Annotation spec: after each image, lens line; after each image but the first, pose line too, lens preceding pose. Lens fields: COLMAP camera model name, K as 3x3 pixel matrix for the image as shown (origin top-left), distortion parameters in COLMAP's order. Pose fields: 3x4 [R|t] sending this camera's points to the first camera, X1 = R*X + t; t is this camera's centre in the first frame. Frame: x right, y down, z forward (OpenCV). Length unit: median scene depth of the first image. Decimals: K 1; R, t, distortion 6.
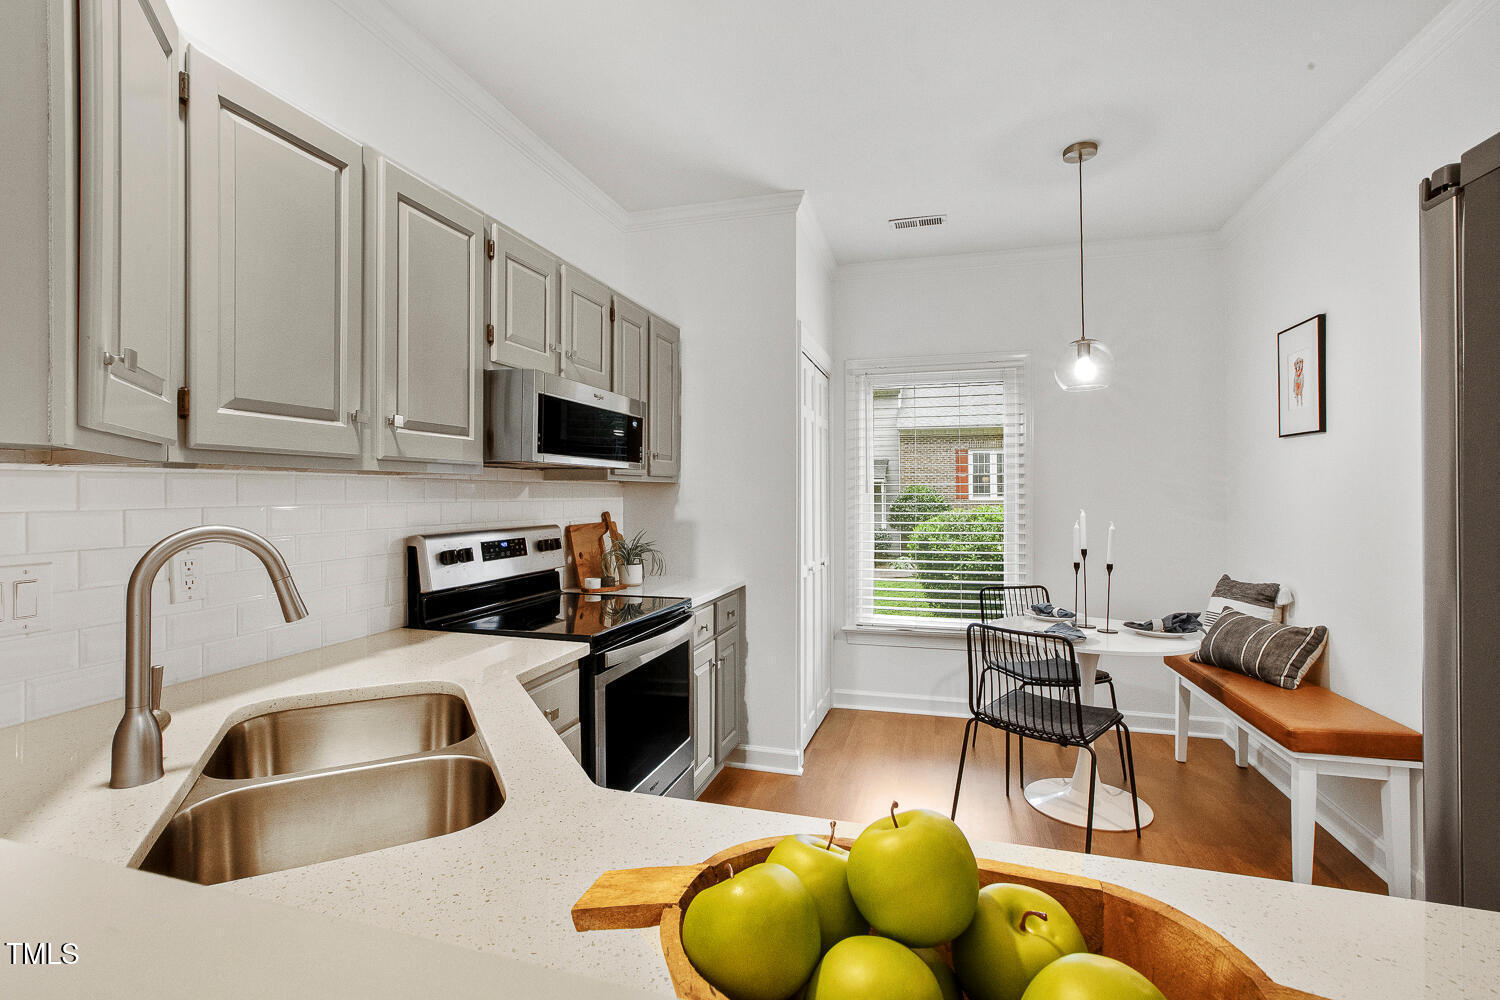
lens RADIAL K [[694.4, 0, 744.1], [0, 694.4, 490.3], [0, 0, 1]] dist [0.000482, 0.021817]
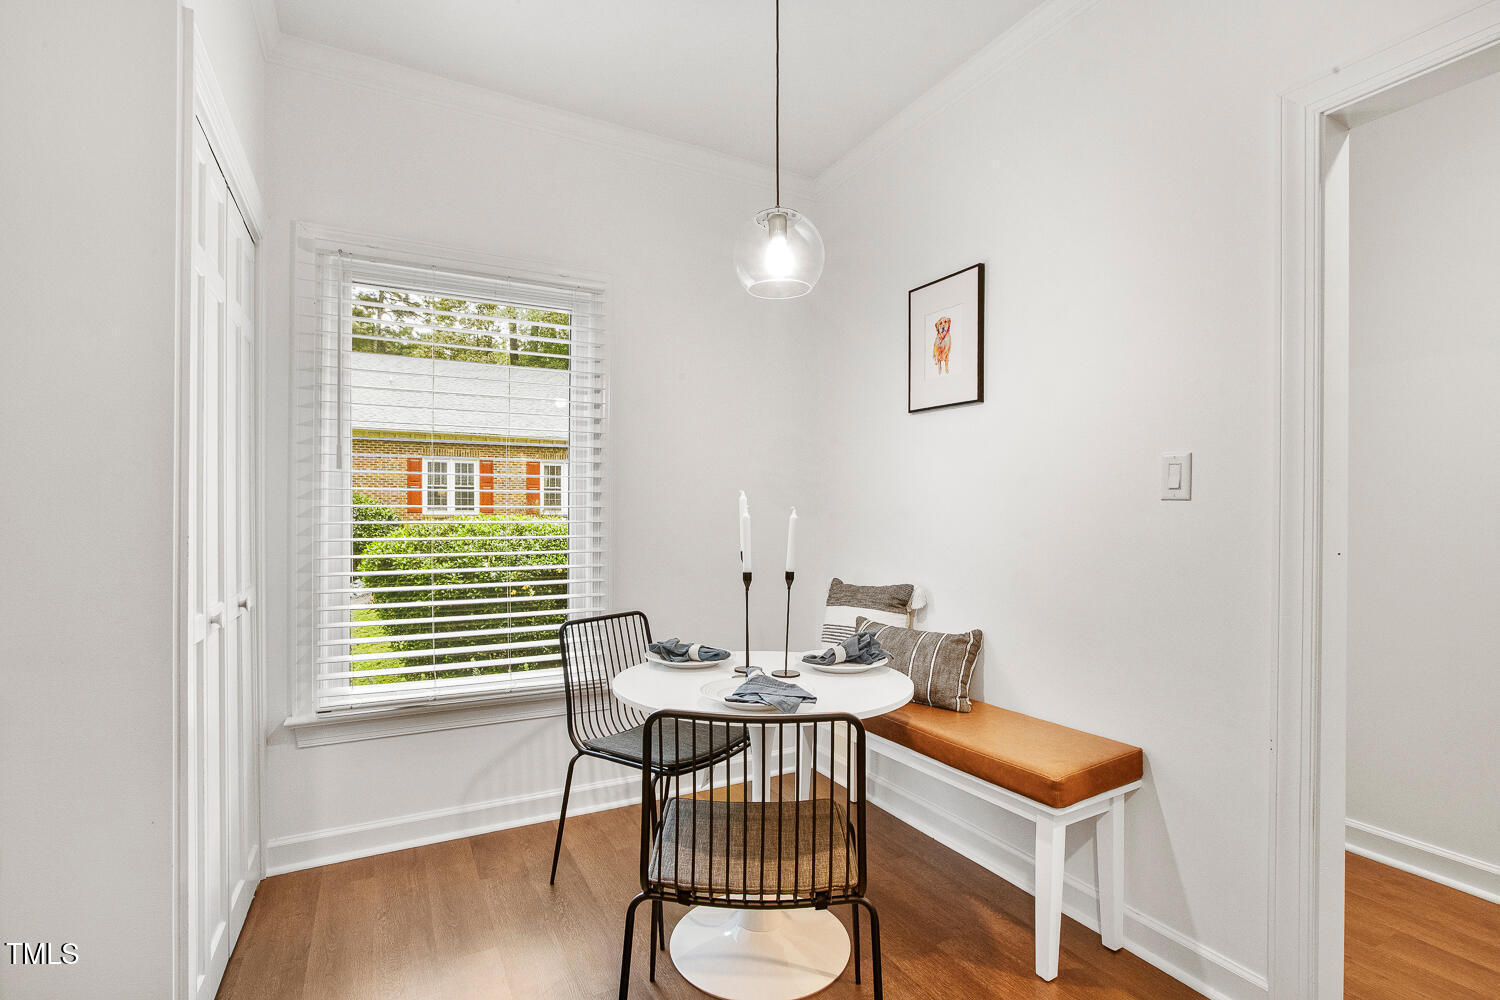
lens RADIAL K [[684.2, 0, 753.2], [0, 684.2, 521.1], [0, 0, 1]] dist [-0.025081, 0.000759]
pose [[0.704895, -0.000042, 0.709312, 0.033475], [-0.011448, 0.999869, 0.011436, 0.040962], [-0.709219, -0.016181, 0.704802, 0.456613]]
